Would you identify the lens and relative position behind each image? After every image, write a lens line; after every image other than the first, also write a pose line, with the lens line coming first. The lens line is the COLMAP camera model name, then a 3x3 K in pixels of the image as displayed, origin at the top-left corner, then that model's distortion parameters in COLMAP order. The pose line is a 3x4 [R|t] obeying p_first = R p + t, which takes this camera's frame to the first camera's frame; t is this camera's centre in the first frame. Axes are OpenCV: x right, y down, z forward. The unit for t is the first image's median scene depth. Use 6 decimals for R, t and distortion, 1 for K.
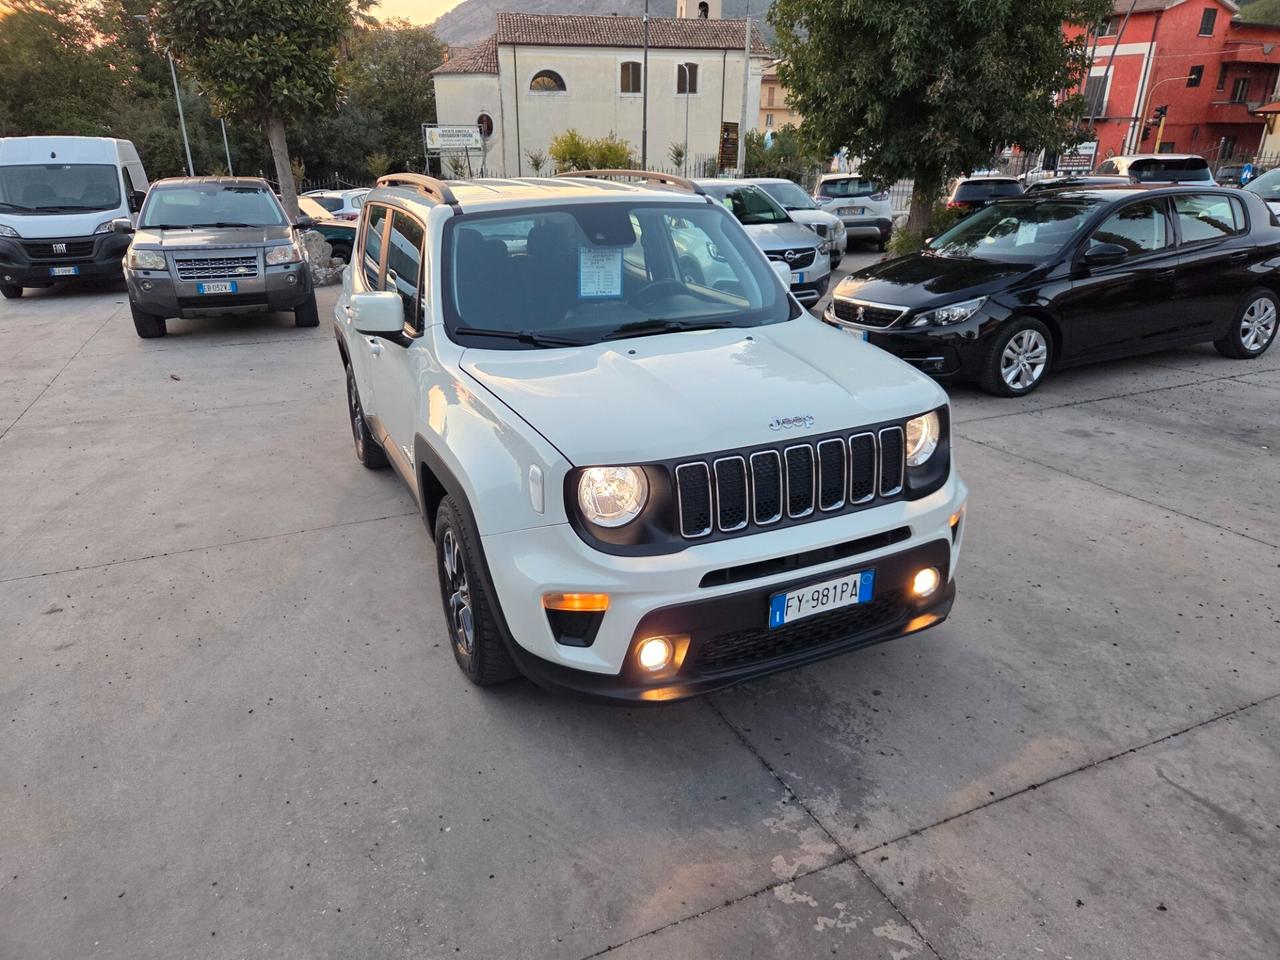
lens RADIAL K [[853.1, 0, 645.4], [0, 853.1, 467.3], [0, 0, 1]] dist [0.075641, -0.057986]
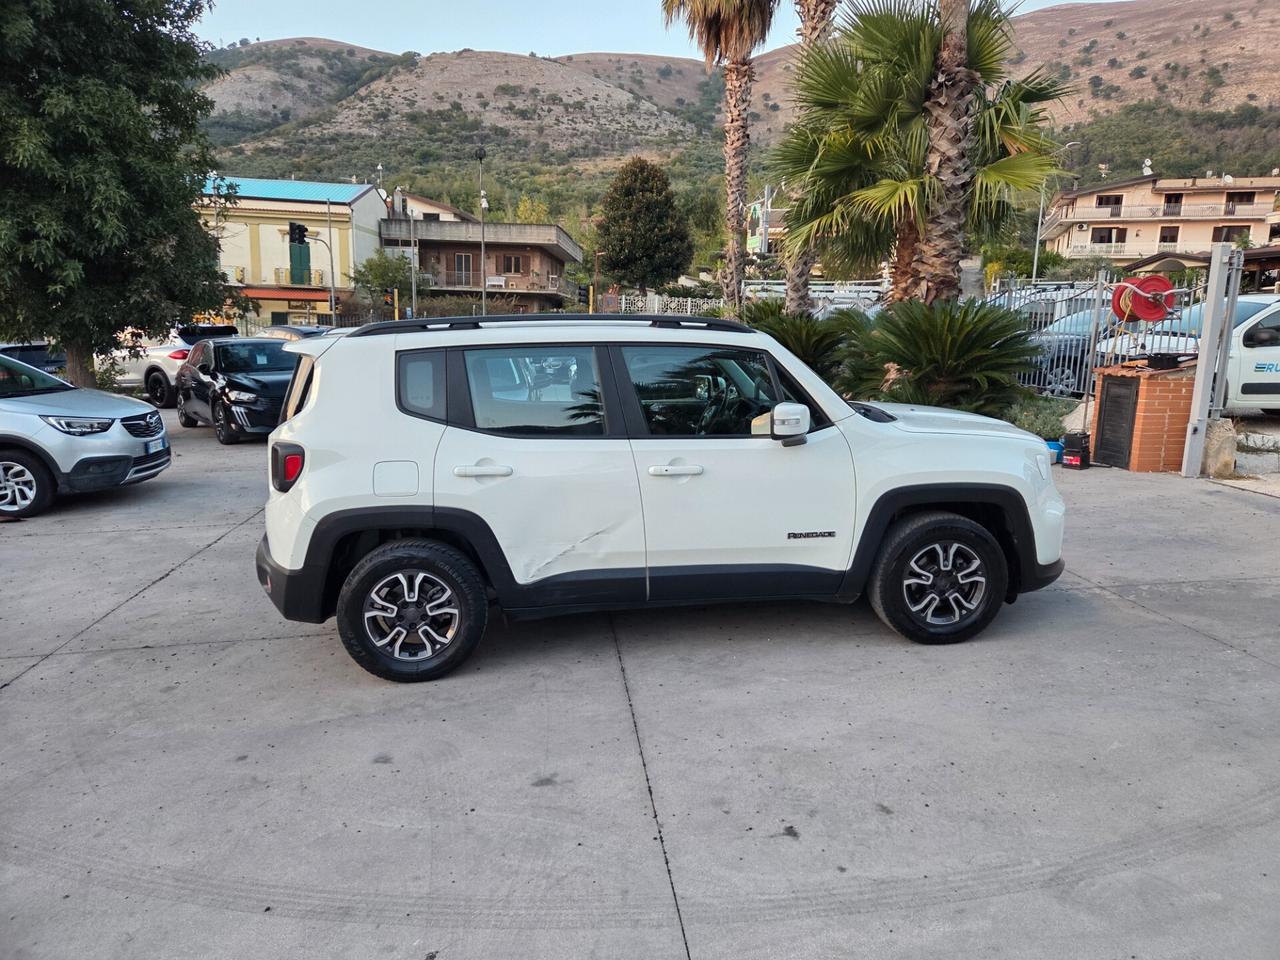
lens RADIAL K [[853.1, 0, 636.6], [0, 853.1, 465.5], [0, 0, 1]] dist [0.075641, -0.057986]
pose [[0.303216, -0.152780, 0.940595, -1.444114], [0.327423, 0.943671, 0.047729, -0.236873], [-0.894904, 0.293500, 0.336160, 0.787191]]
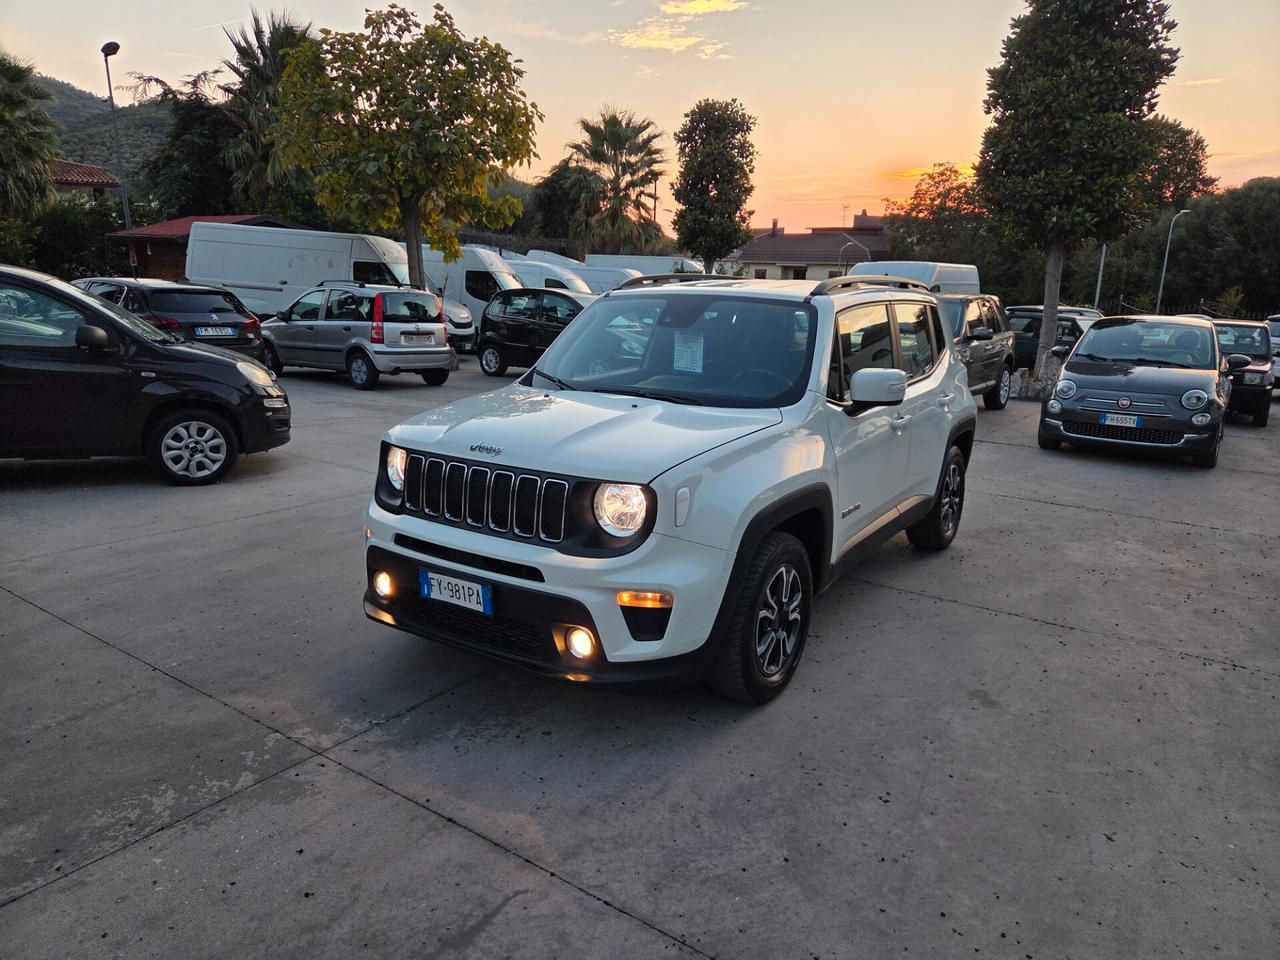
lens RADIAL K [[853.1, 0, 639.1], [0, 853.1, 459.7], [0, 0, 1]] dist [0.075641, -0.057986]
pose [[0.520823, 0.198773, -0.830201, 0.948562], [-0.316958, 0.948022, 0.028140, -0.102960], [0.792642, 0.248483, 0.556754, 0.346338]]
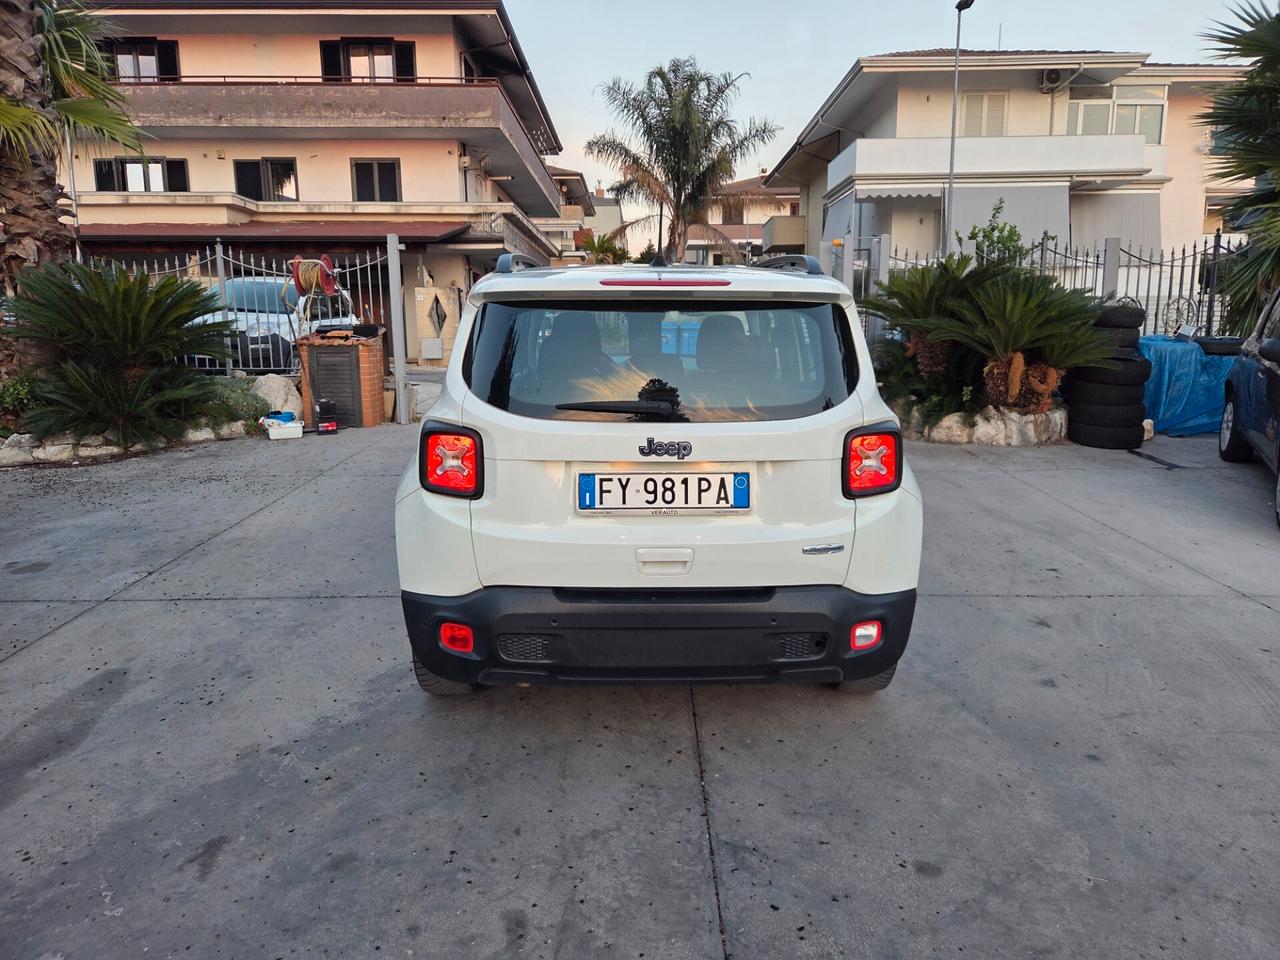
lens RADIAL K [[853.1, 0, 647.1], [0, 853.1, 459.3], [0, 0, 1]] dist [0.075641, -0.057986]
pose [[-0.917563, -0.059377, 0.393130, -0.635684], [0.144568, 0.871277, 0.469017, -0.731759], [-0.370374, 0.487187, -0.790868, 2.283309]]
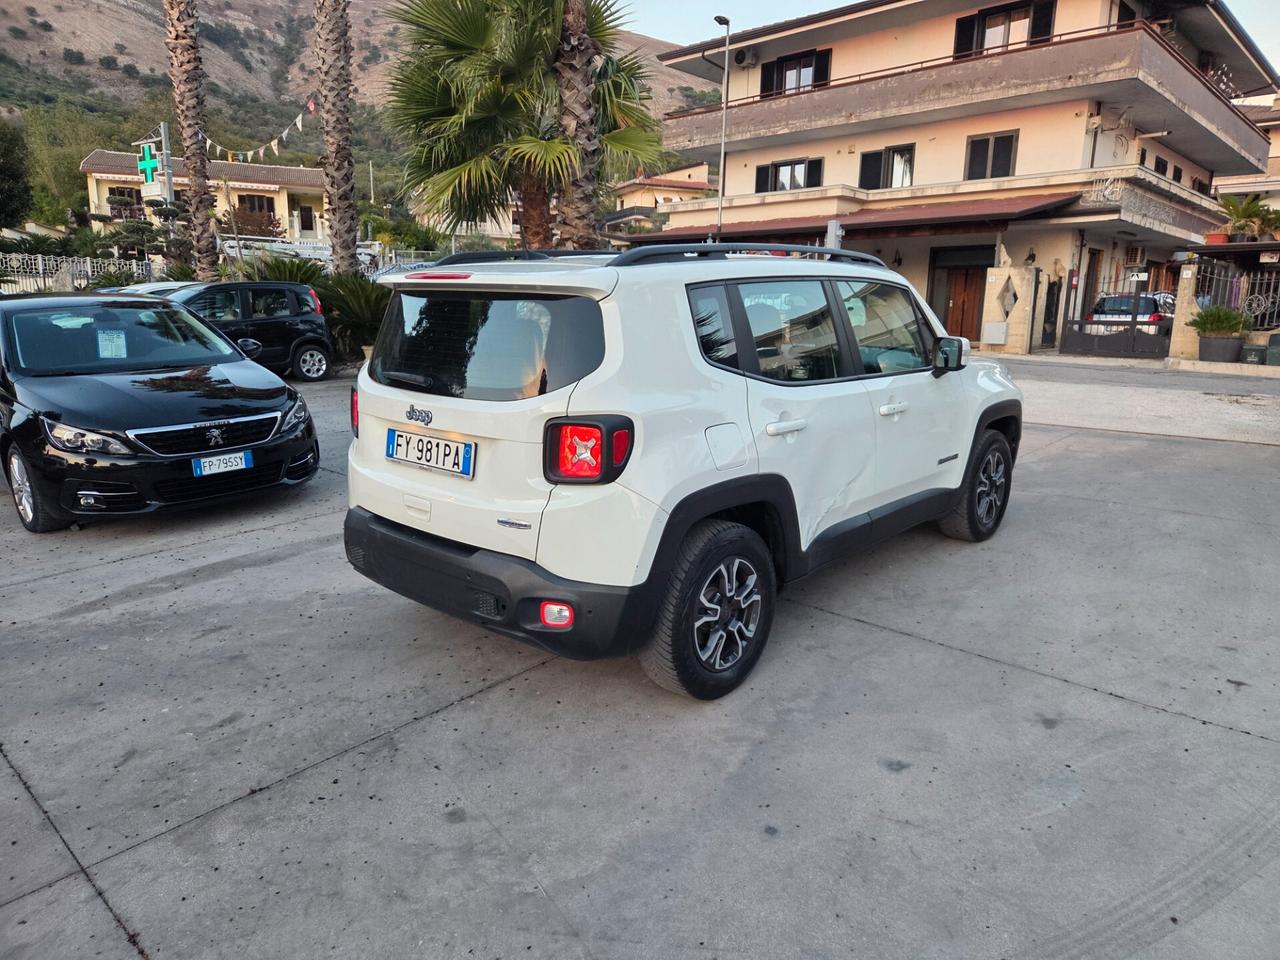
lens RADIAL K [[853.1, 0, 642.8], [0, 853.1, 479.5], [0, 0, 1]] dist [0.075641, -0.057986]
pose [[-0.394309, -0.190440, 0.899029, -1.261568], [0.316170, 0.890458, 0.327295, -0.552184], [-0.862877, 0.413301, -0.290904, 1.780996]]
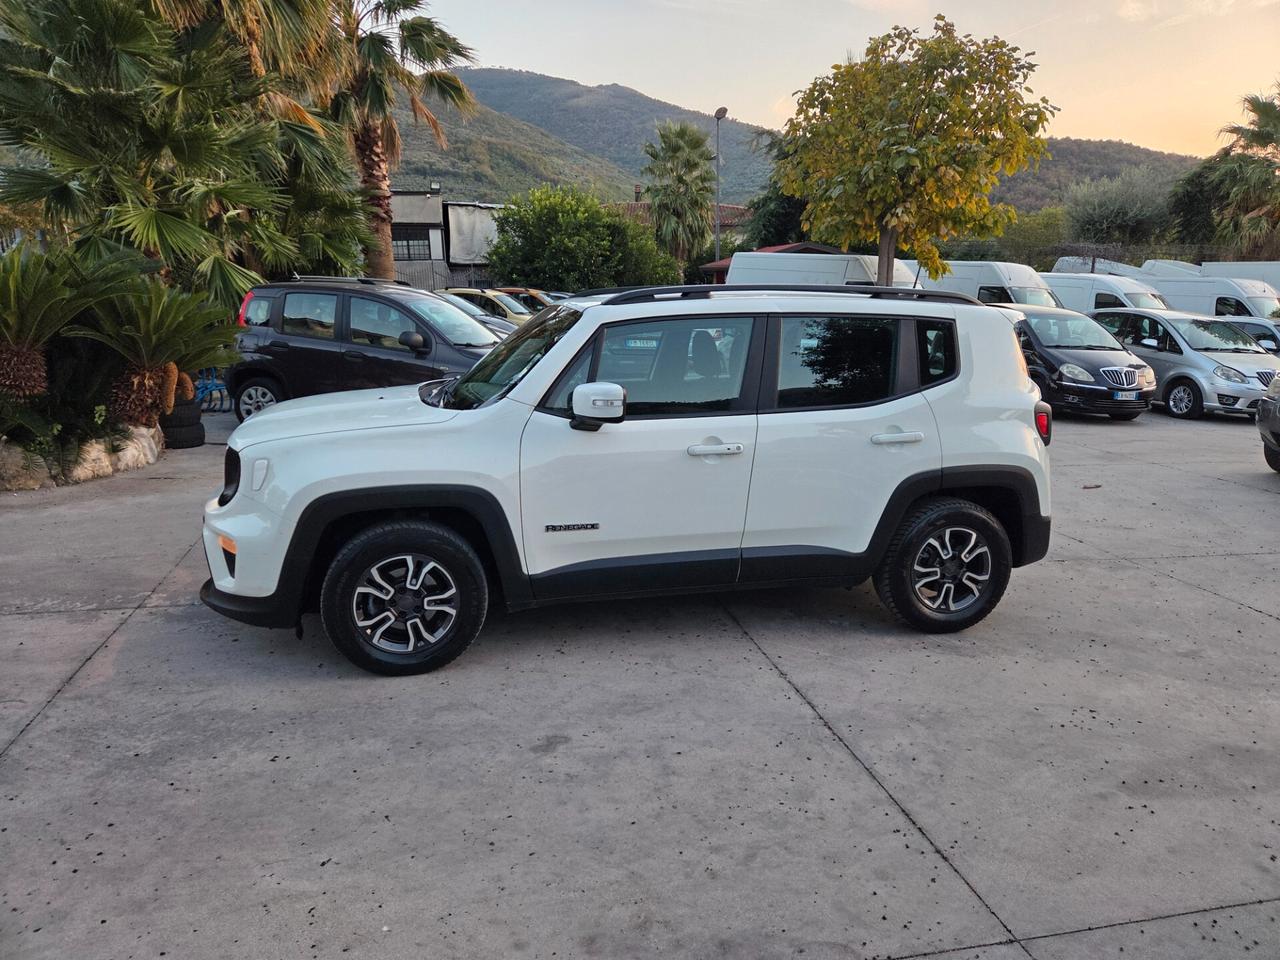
lens RADIAL K [[853.1, 0, 633.3], [0, 853.1, 461.8], [0, 0, 1]] dist [0.075641, -0.057986]
pose [[-0.196399, 0.203120, -0.959255, 1.170066], [-0.338877, 0.903963, 0.260794, -0.472535], [0.920103, 0.376289, -0.108705, 1.352067]]
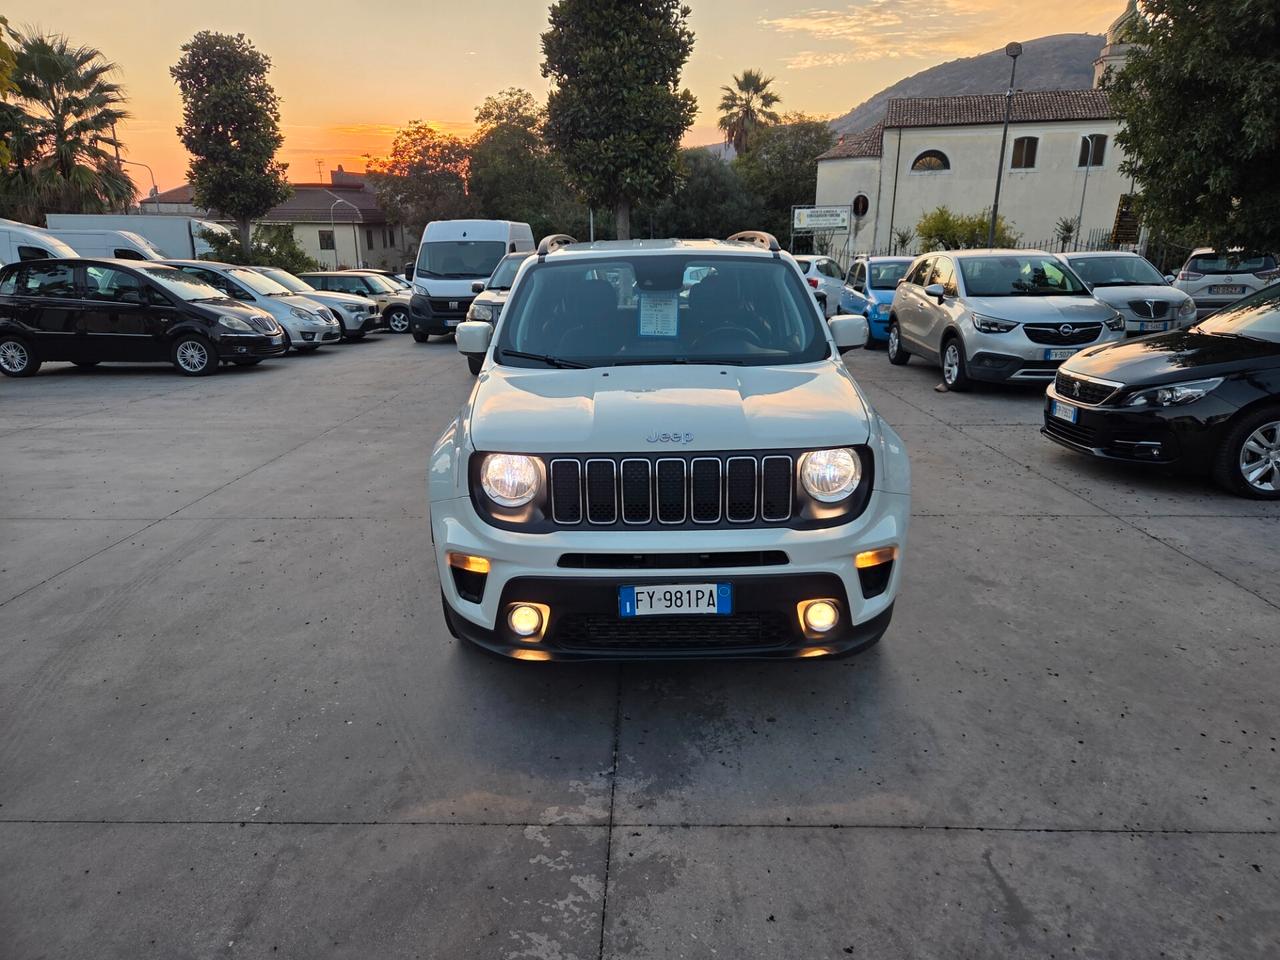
lens RADIAL K [[853.1, 0, 634.3], [0, 853.1, 457.9], [0, 0, 1]] dist [0.075641, -0.057986]
pose [[0.904210, 0.106206, -0.413671, 0.424058], [-0.144603, 0.987511, -0.062544, 0.035803], [0.401862, 0.116371, 0.908276, -0.020538]]
